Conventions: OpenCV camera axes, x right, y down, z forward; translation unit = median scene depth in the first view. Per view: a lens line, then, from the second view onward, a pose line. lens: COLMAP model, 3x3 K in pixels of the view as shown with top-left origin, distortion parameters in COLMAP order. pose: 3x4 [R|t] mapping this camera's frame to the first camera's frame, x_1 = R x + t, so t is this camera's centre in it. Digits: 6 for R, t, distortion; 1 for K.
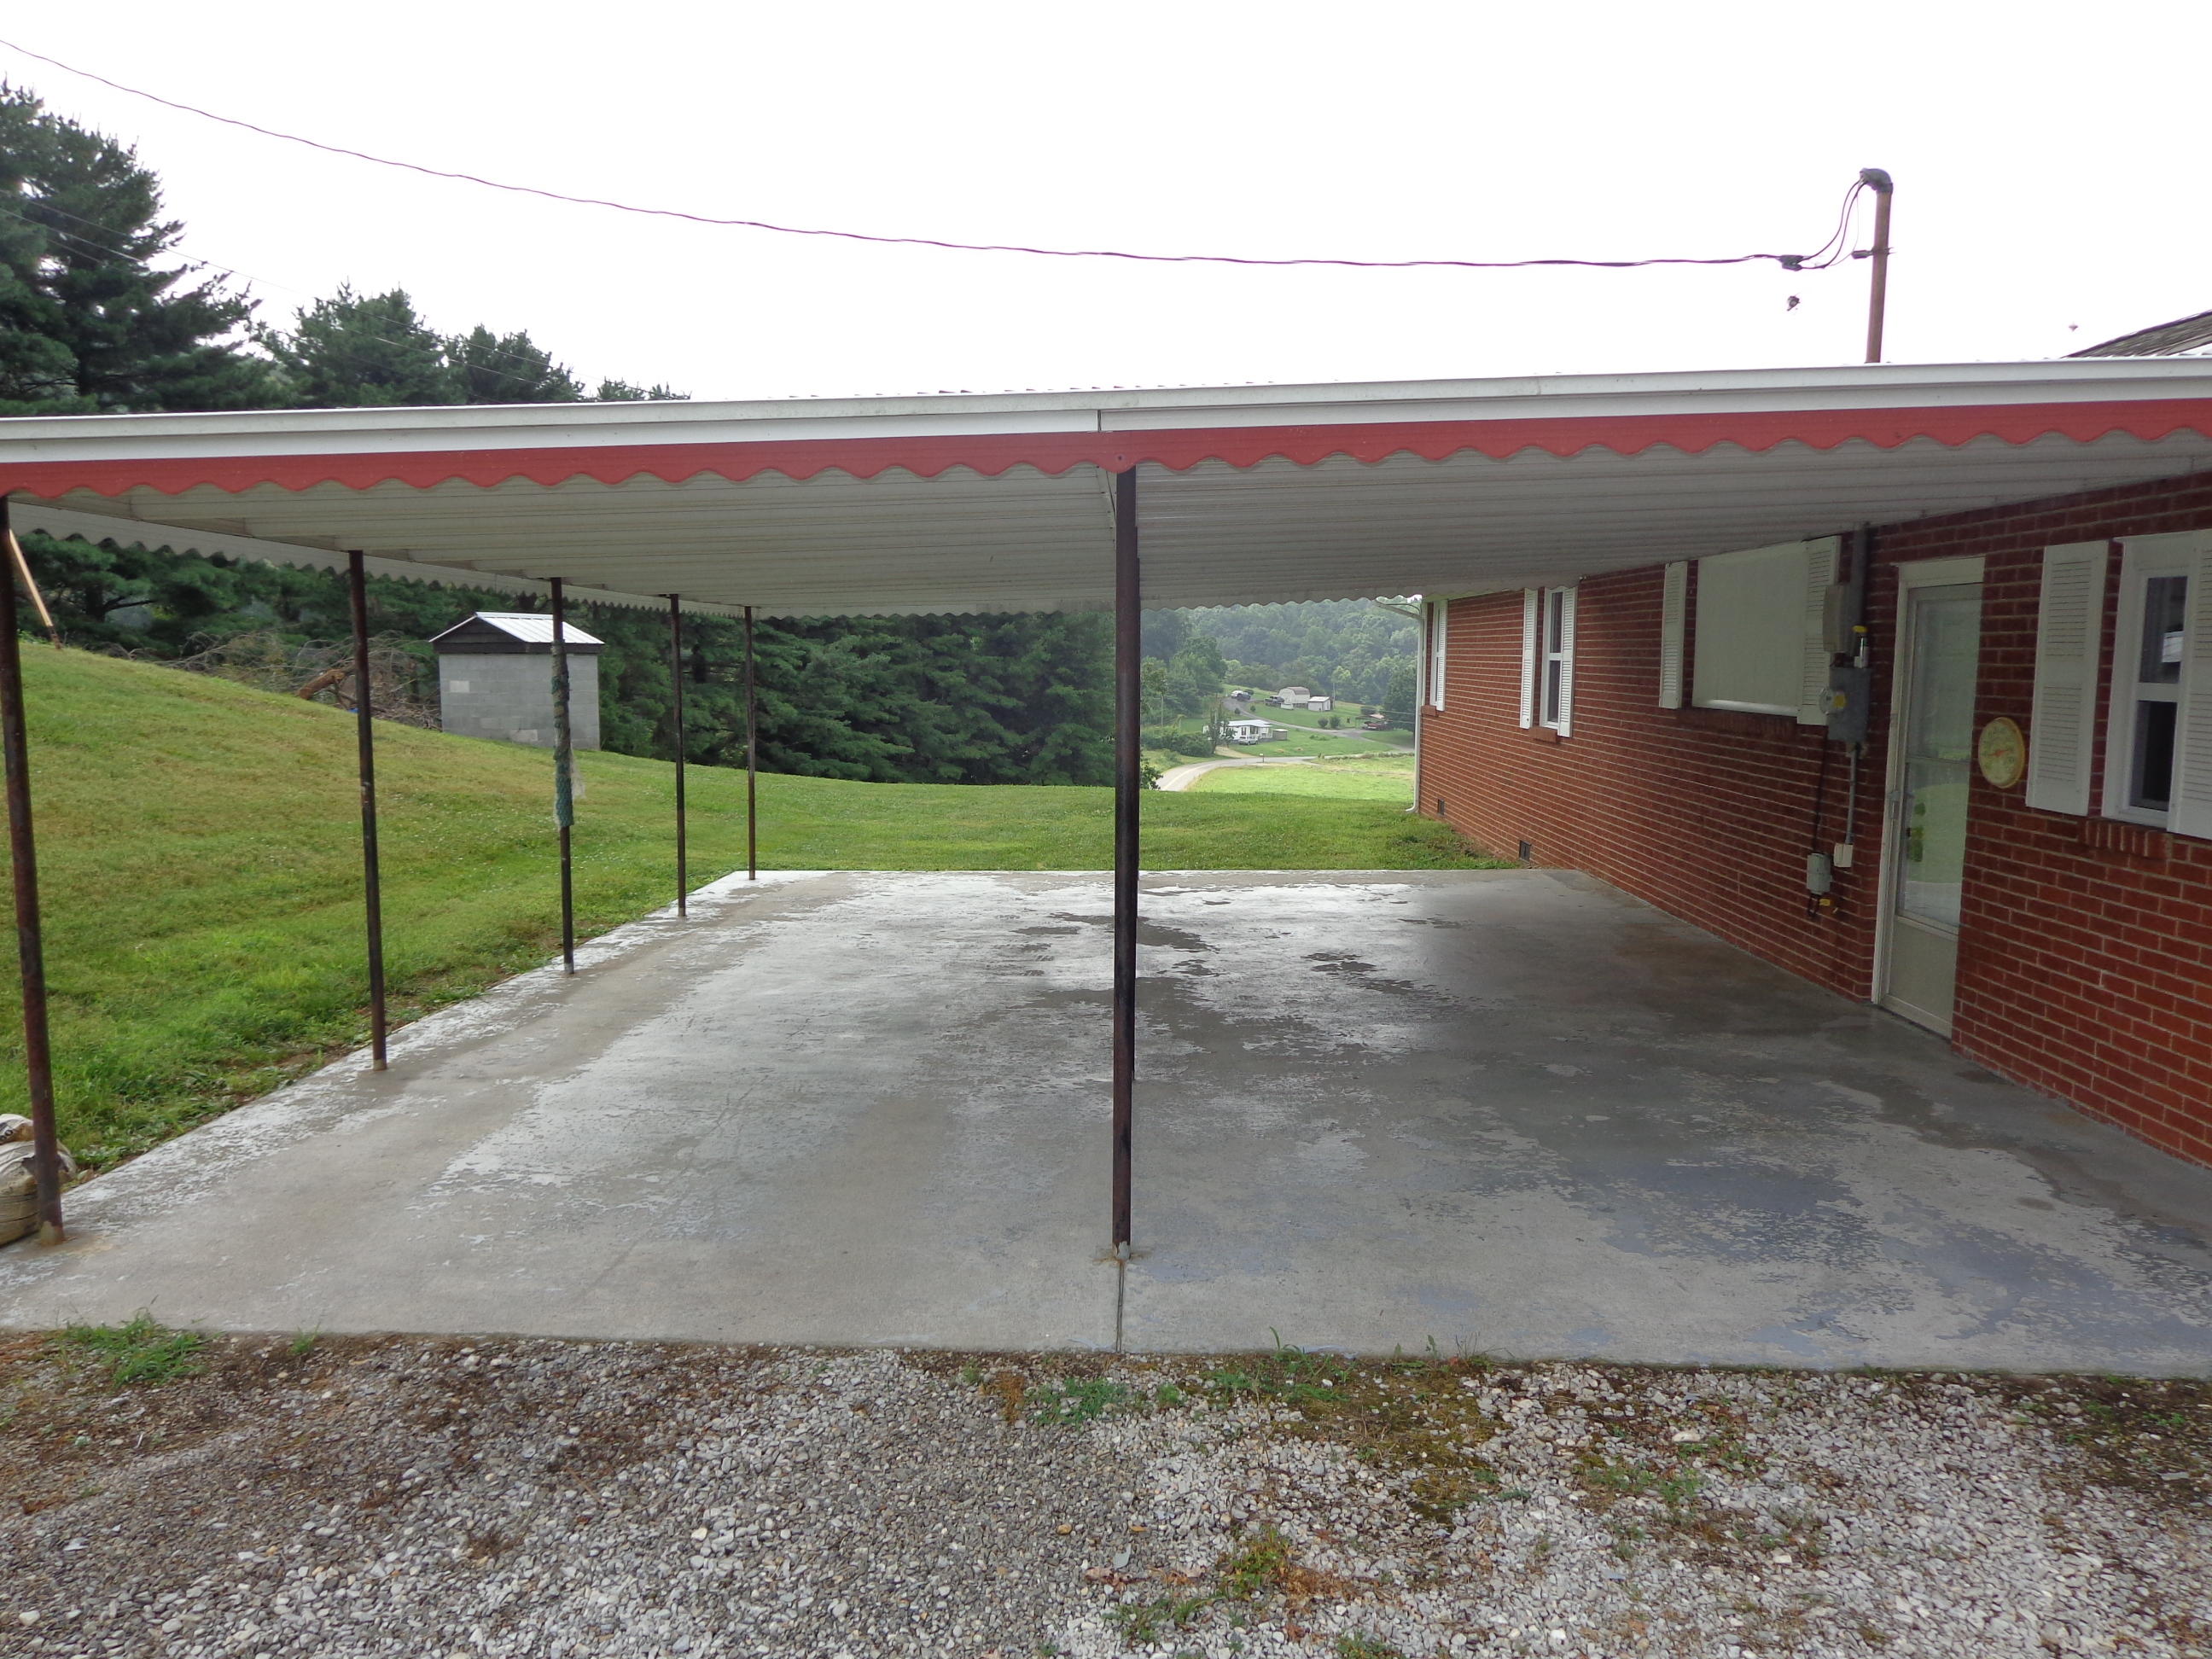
lens RADIAL K [[1561.7, 0, 1101.6], [0, 1561.7, 787.1], [0, 0, 1]] dist [-0.003277, 0.016763]
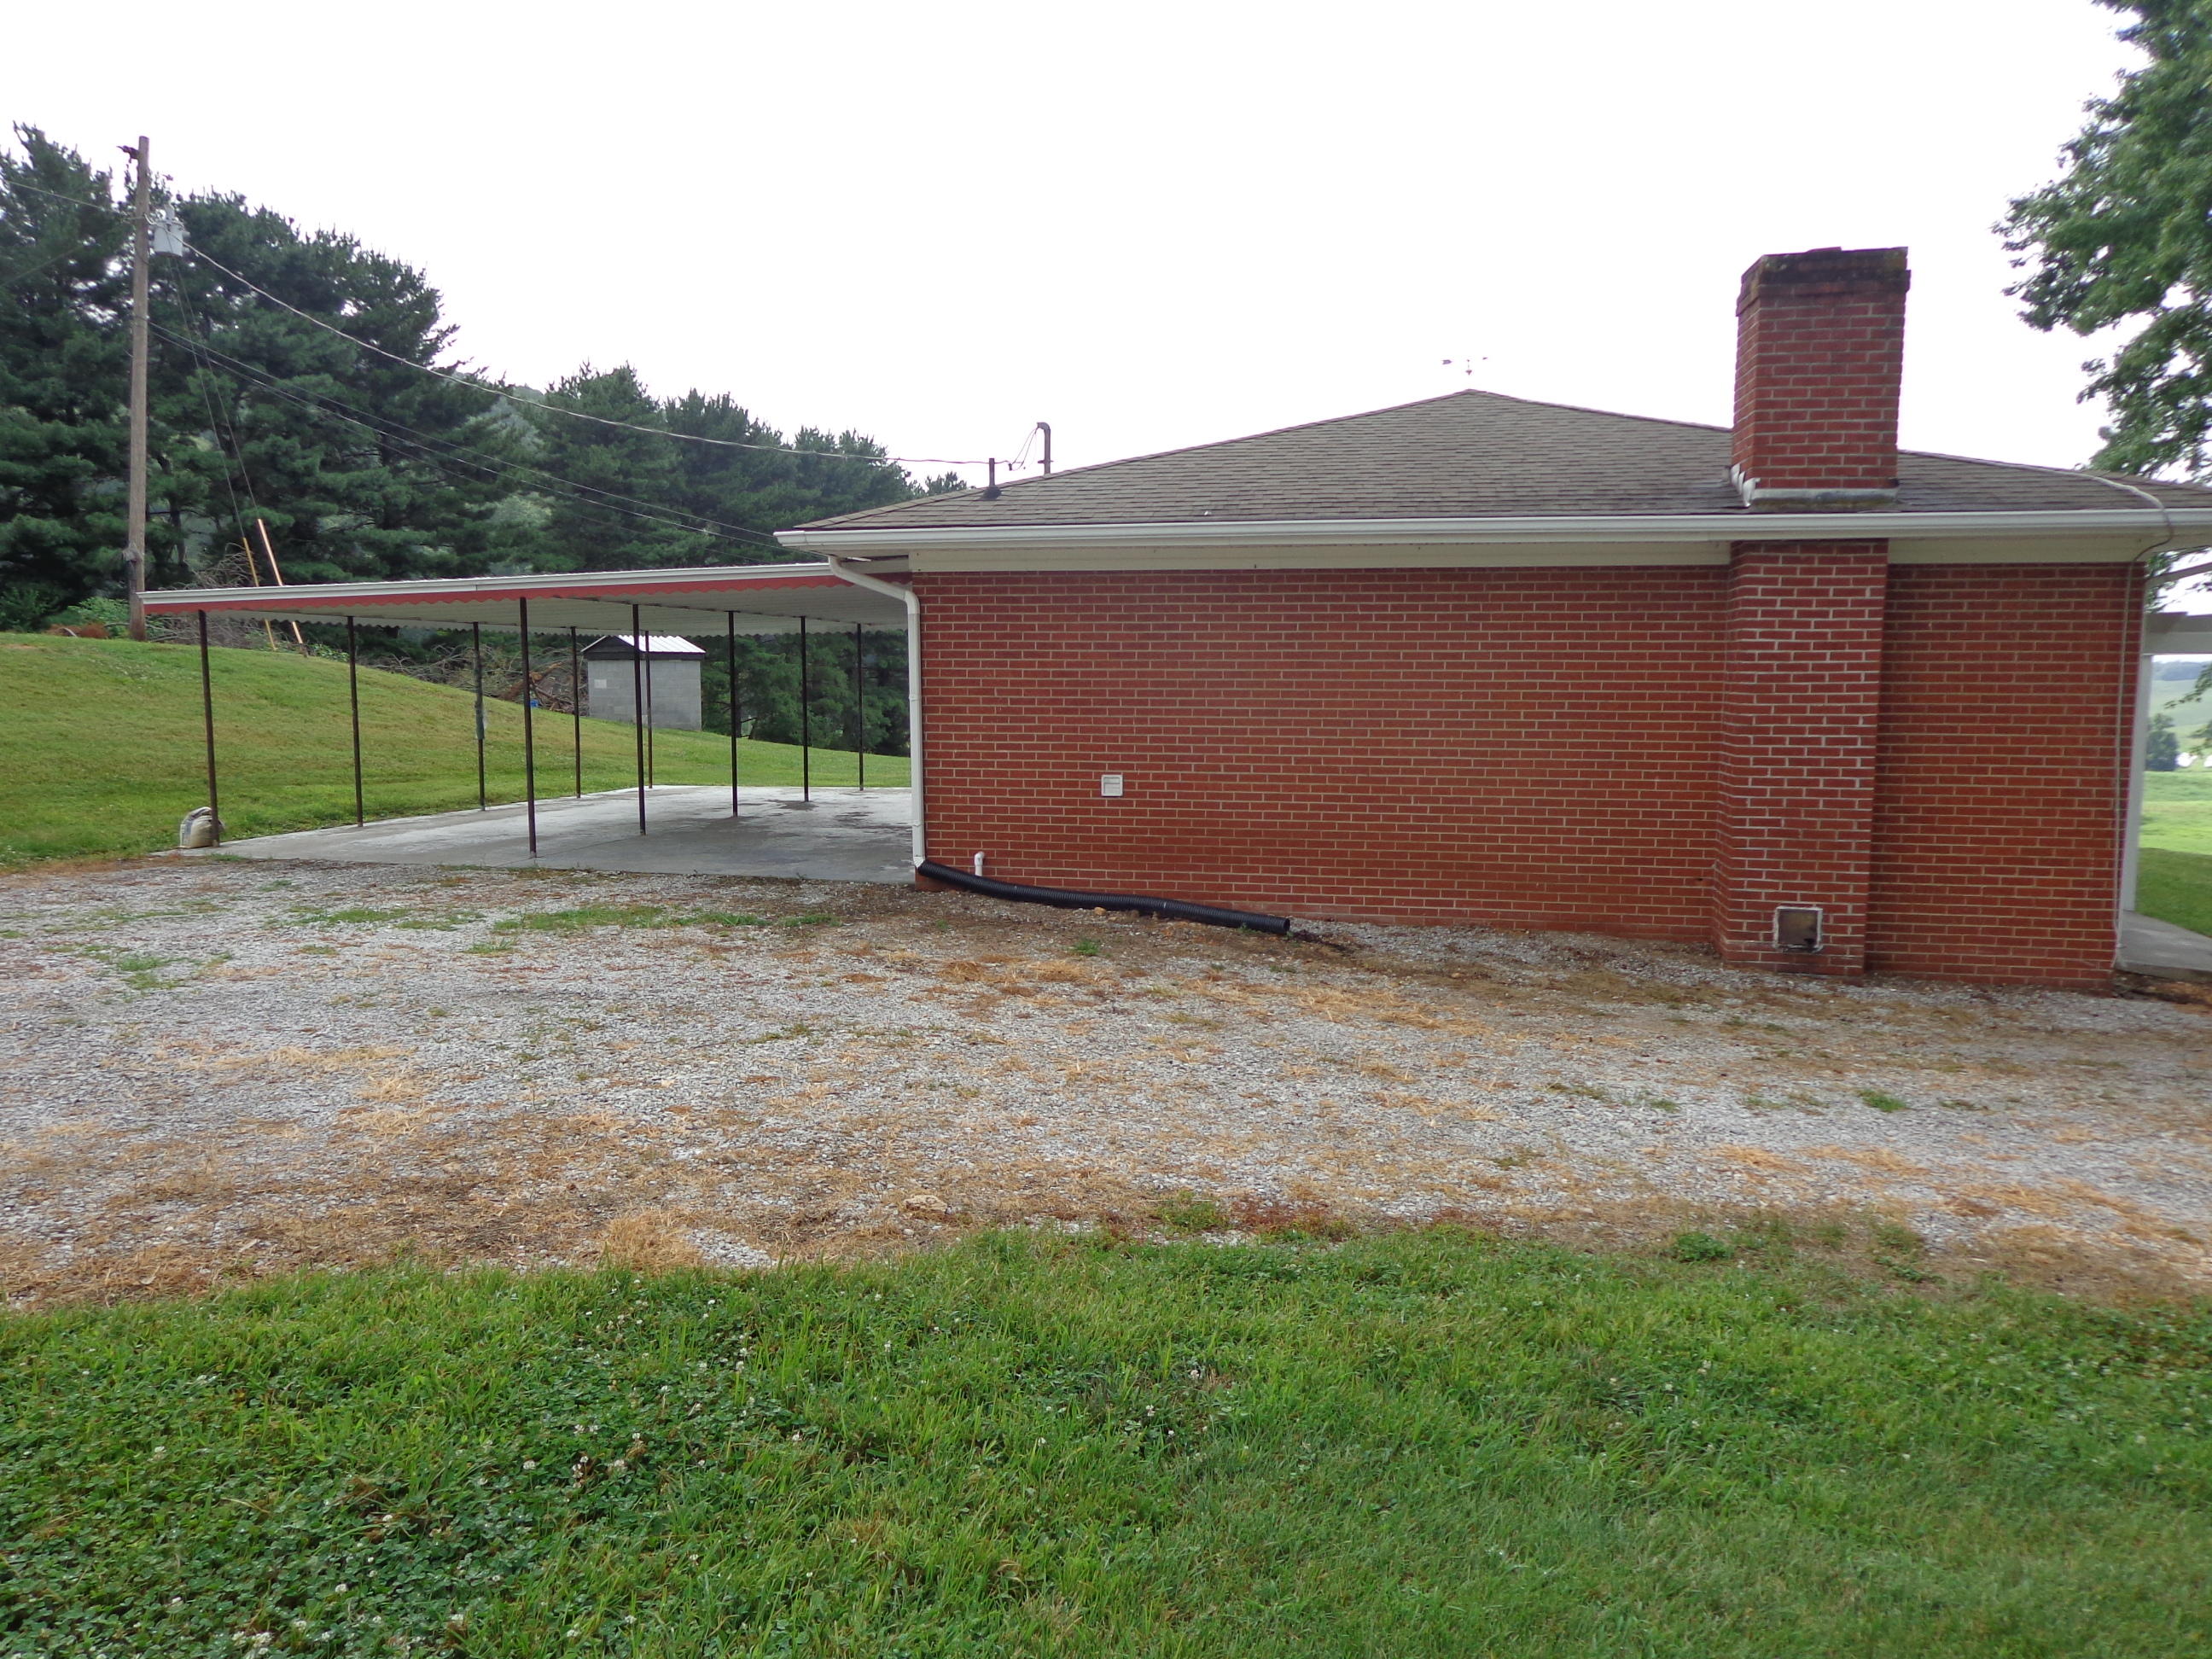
lens RADIAL K [[1561.7, 0, 1098.5], [0, 1561.7, 837.7], [0, 0, 1]] dist [-0.003277, 0.016763]
pose [[0.983336, 0.023542, -0.180266, 0.178570], [-0.018751, 0.999425, 0.028236, 0.015762], [0.180827, -0.024385, 0.983213, -0.186583]]
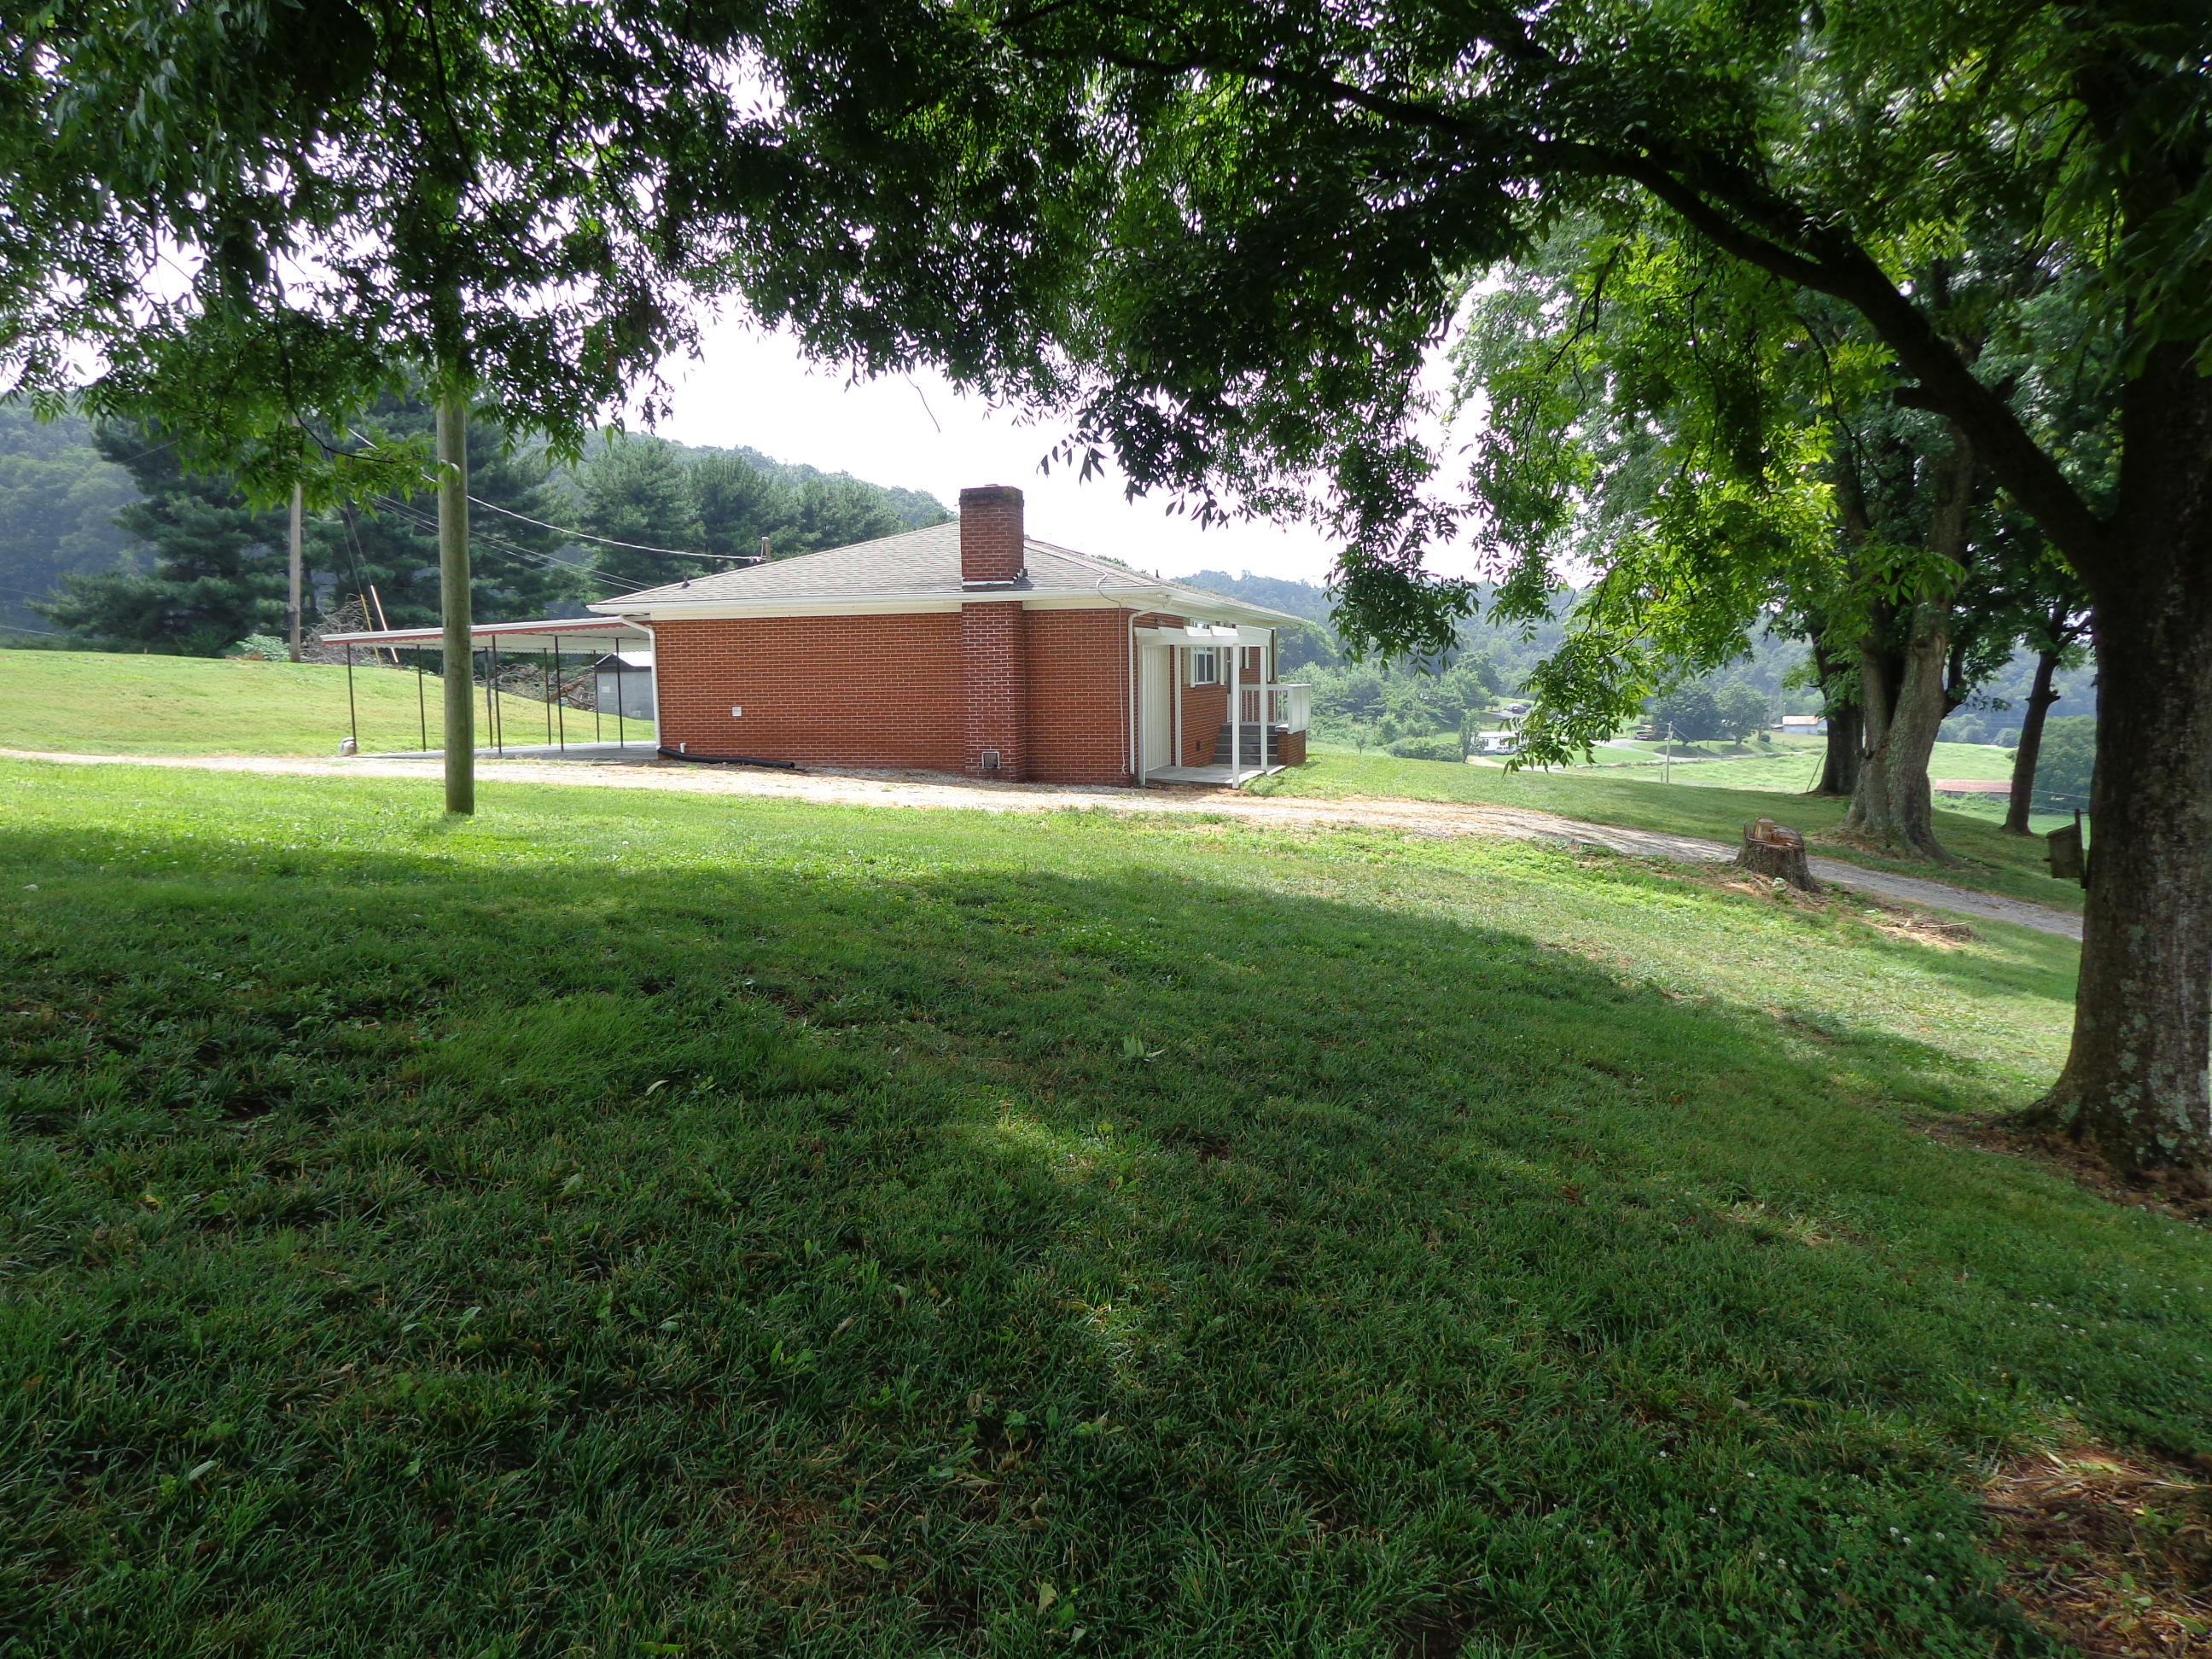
lens RADIAL K [[1561.7, 0, 1114.4], [0, 1561.7, 823.9], [0, 0, 1]] dist [-0.003277, 0.016763]
pose [[0.973883, 0.007009, -0.226943, 0.424483], [-0.004726, 0.999933, 0.010603, 0.052369], [0.227002, -0.009254, 0.973850, -0.496840]]
